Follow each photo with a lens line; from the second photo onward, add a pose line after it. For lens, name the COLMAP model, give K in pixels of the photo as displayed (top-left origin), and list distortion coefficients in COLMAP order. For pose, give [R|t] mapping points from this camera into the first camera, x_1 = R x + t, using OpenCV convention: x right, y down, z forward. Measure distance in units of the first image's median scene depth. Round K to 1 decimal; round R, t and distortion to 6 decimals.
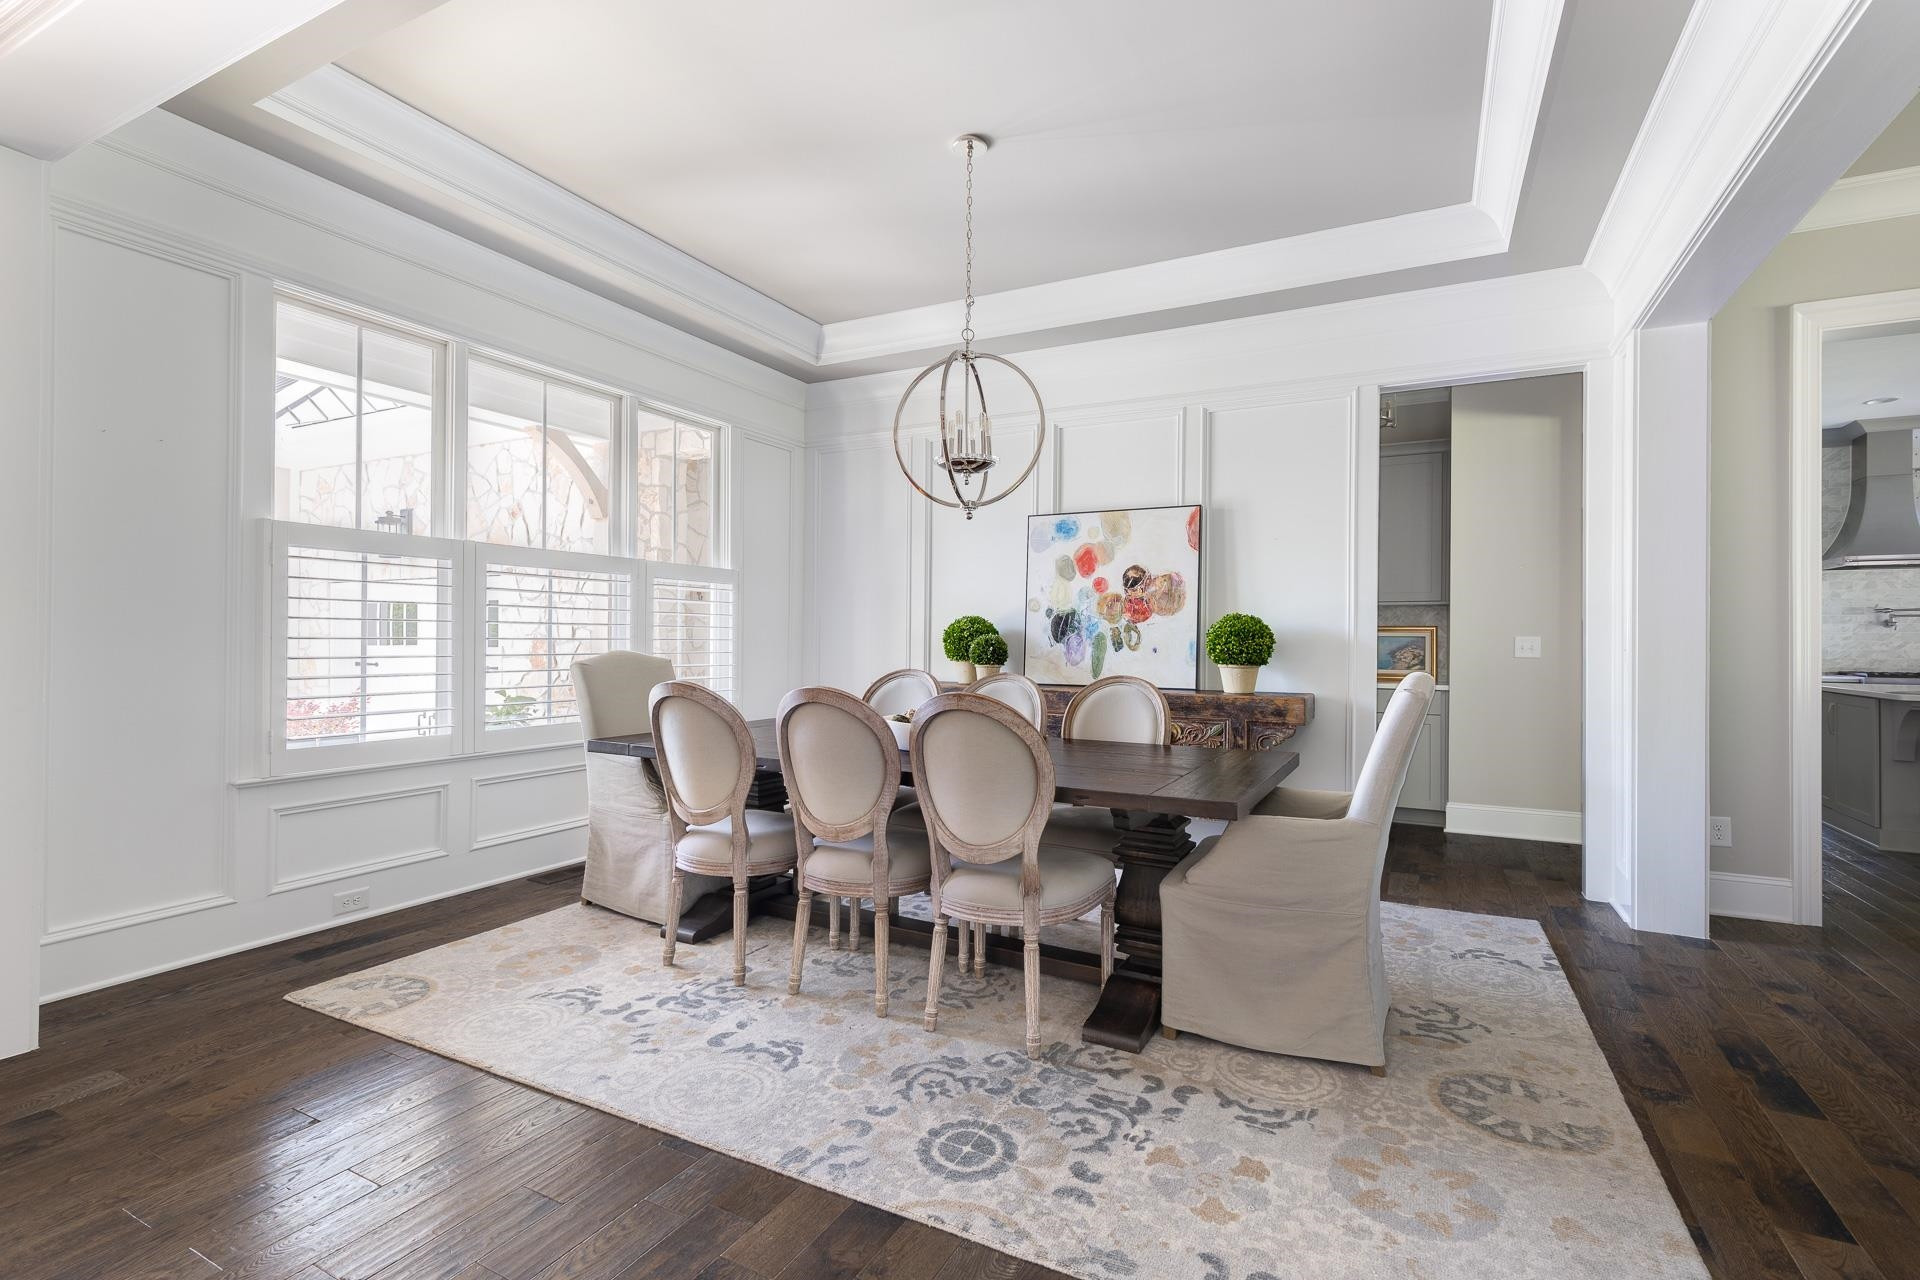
lens RADIAL K [[874.2, 0, 965.9], [0, 874.2, 636.9], [0, 0, 1]] dist [0.012011, 0.000755]
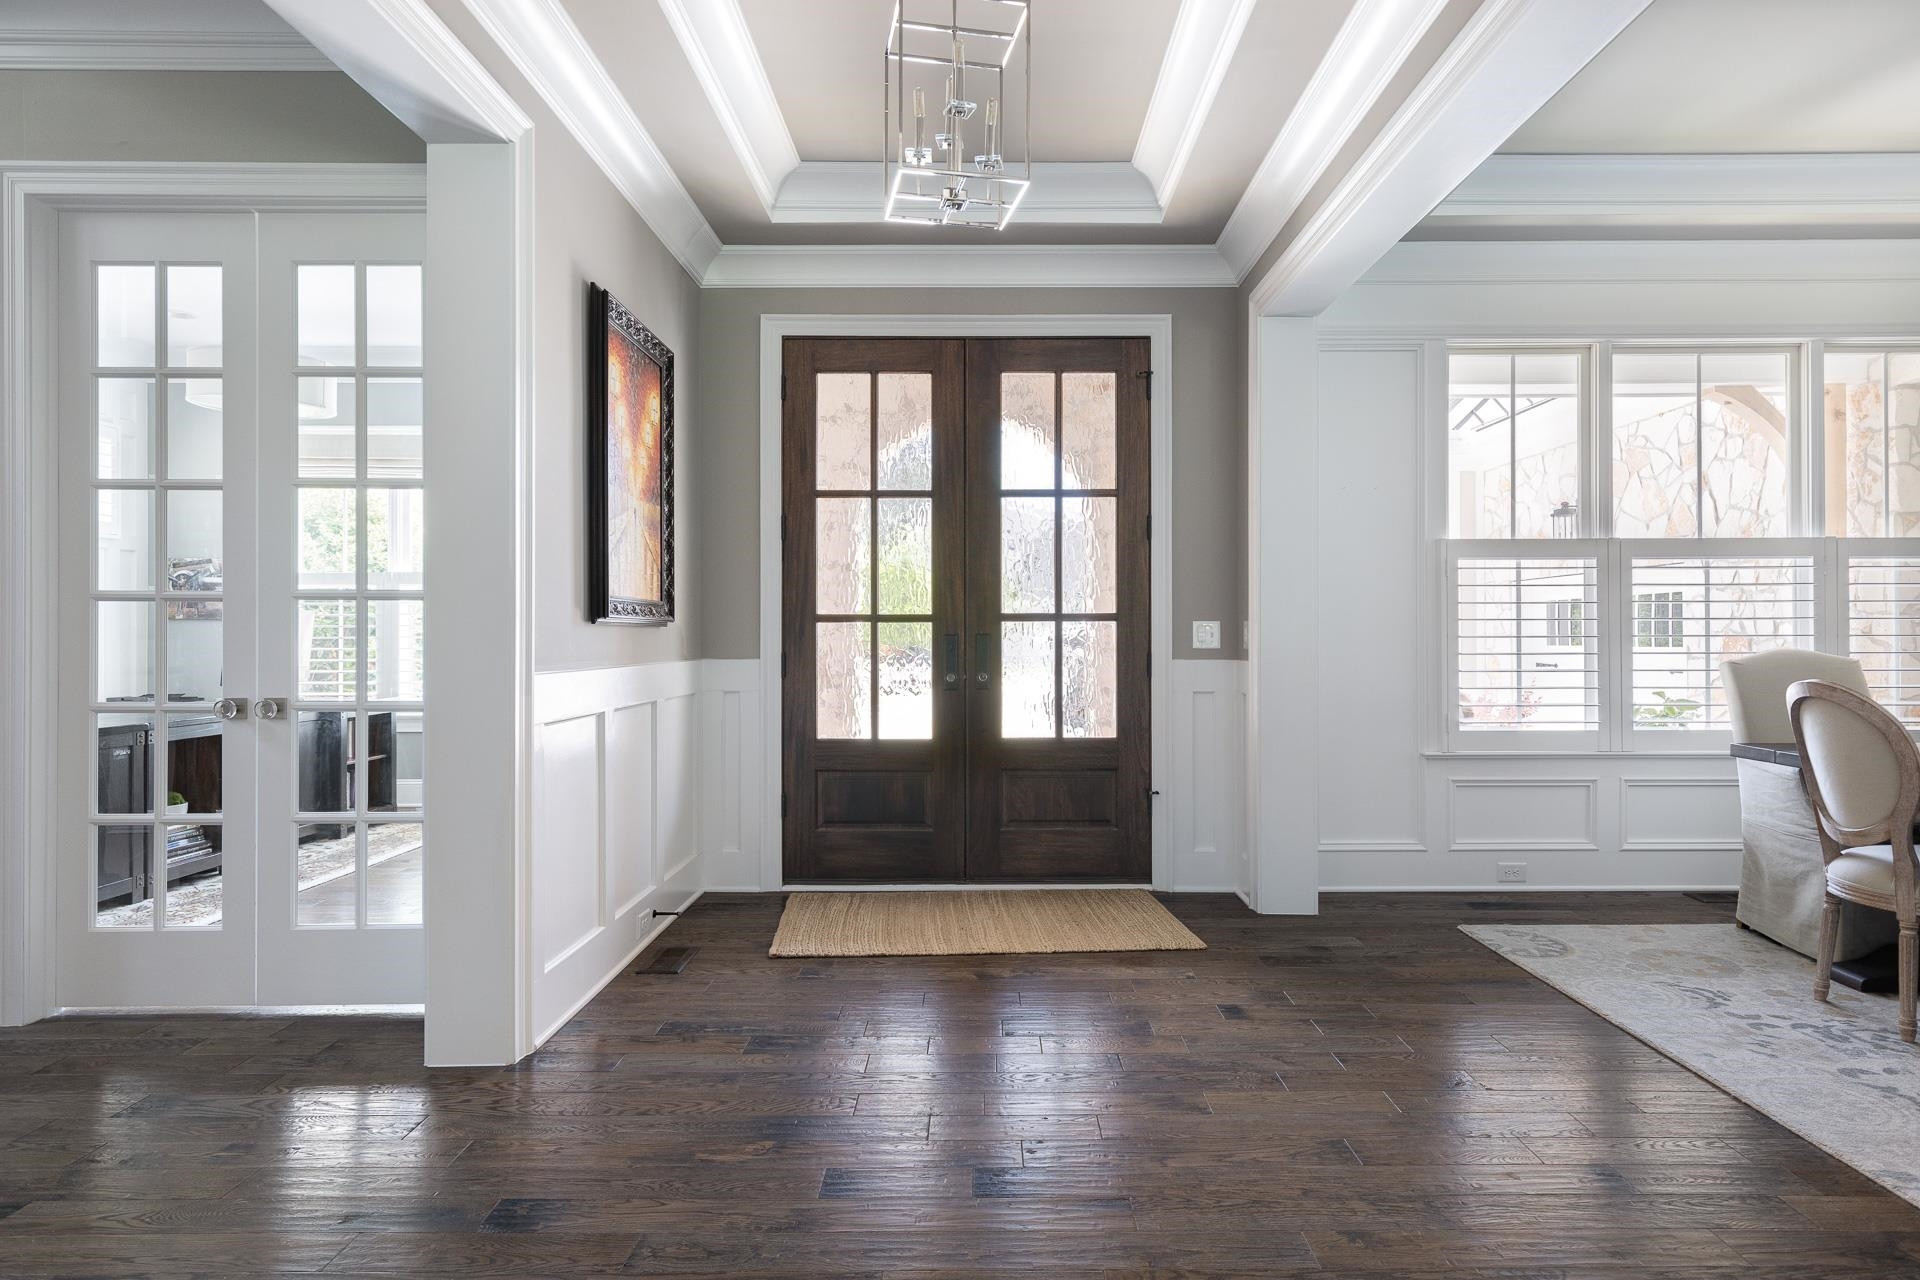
lens RADIAL K [[1236.0, 0, 943.4], [0, 1236.0, 629.9], [0, 0, 1]] dist [-0.003213, -0.000914]
pose [[0.471038, -0.013241, -0.882013, 0.366628], [0.007858, 0.999911, -0.010815, 0.004409], [0.882078, -0.001837, 0.471100, -0.392897]]
